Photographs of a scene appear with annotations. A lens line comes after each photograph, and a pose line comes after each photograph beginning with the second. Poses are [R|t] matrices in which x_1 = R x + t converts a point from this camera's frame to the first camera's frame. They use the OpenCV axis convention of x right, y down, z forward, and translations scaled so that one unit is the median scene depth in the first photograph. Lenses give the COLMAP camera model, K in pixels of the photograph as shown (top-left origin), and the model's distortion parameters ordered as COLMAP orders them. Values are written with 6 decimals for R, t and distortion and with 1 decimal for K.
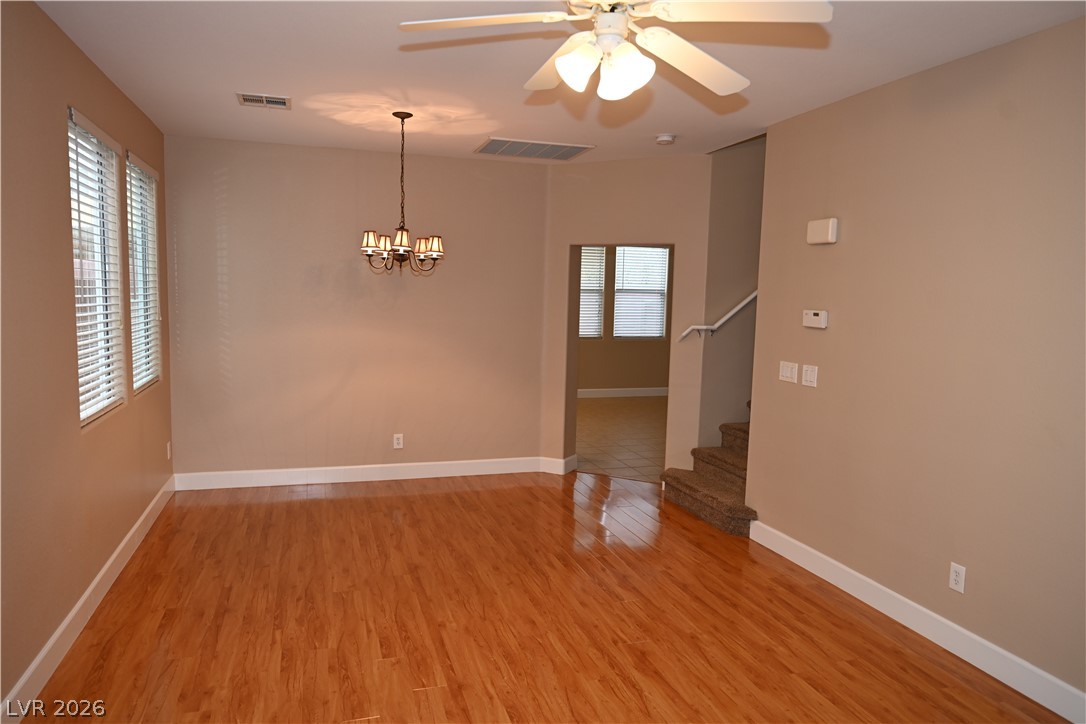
lens RADIAL K [[714.8, 0, 543.2], [0, 714.8, 361.4], [0, 0, 1]] dist [-0.000345, -0.000614]
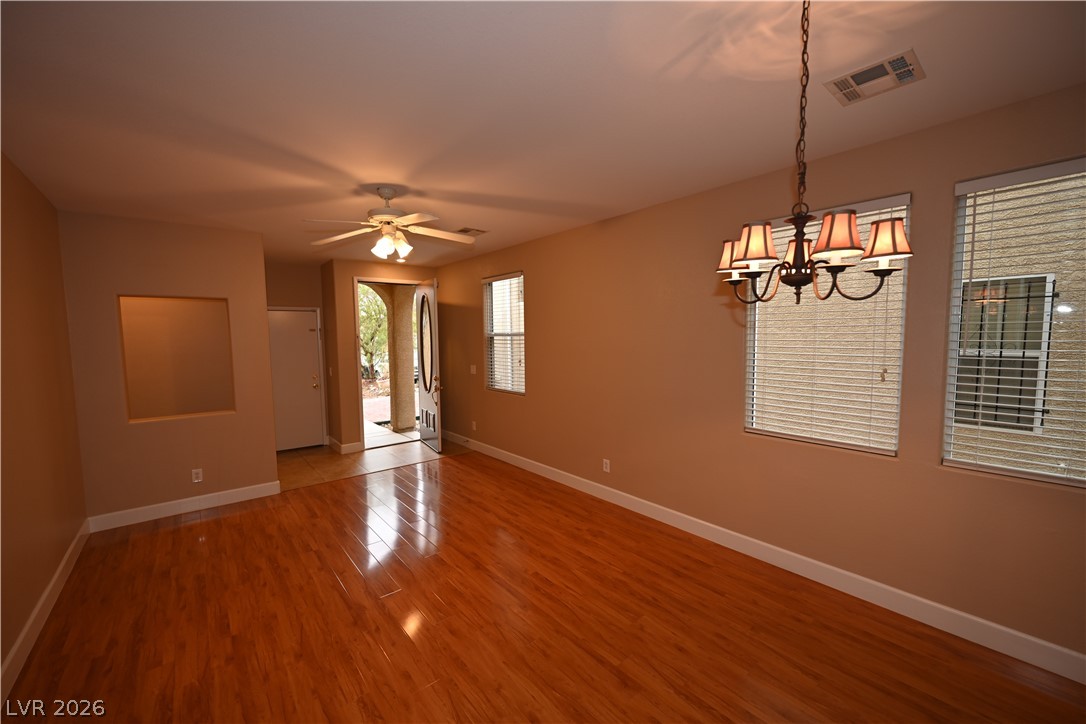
lens RADIAL K [[429.9, 0, 543.7], [0, 429.9, 372.2], [0, 0, 1]] dist [0.002767, -0.000413]
pose [[-0.926162, 0.020574, -0.376565, 0.101382], [-0.045330, 0.985198, 0.165317, -0.163514], [0.374393, 0.170180, -0.911520, 1.630327]]
